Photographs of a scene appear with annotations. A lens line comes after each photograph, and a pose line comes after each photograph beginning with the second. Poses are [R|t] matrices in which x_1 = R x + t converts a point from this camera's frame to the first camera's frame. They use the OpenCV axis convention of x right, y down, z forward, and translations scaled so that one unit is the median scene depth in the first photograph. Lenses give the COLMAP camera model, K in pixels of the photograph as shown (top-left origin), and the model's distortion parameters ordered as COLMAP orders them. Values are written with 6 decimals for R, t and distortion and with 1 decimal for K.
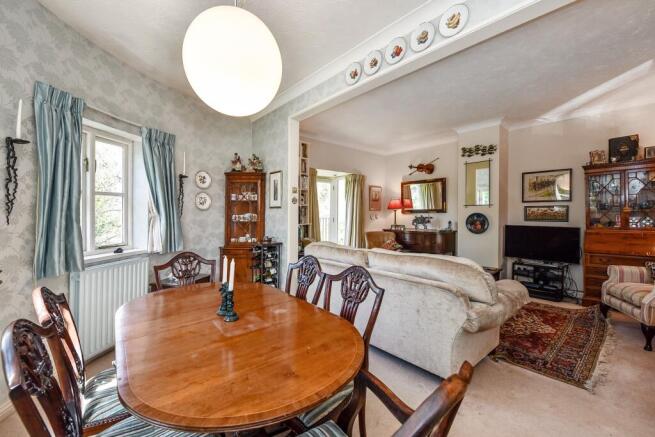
lens RADIAL K [[257.6, 0, 309.9], [0, 257.6, 210.6], [0, 0, 1]] dist [-0.000721, -0.000297]
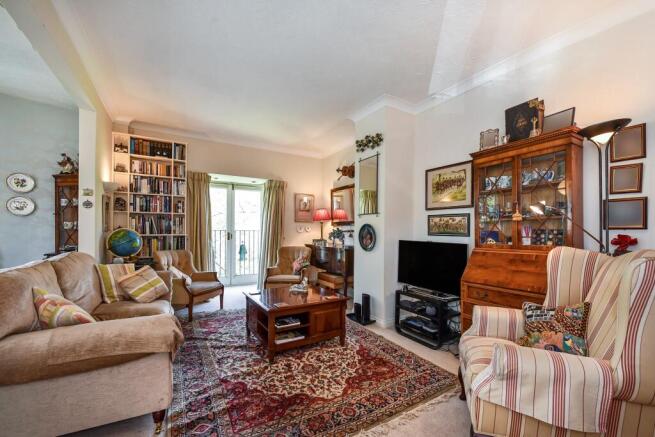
lens RADIAL K [[261.3, 0, 328.2], [0, 261.3, 227.3], [0, 0, 1]] dist [0.000235, -0.000061]
pose [[0.985234, 0.012747, -0.170740, 0.680612], [-0.013092, 0.999914, -0.000893, 0.021849], [0.170714, 0.003115, 0.985316, 0.215508]]
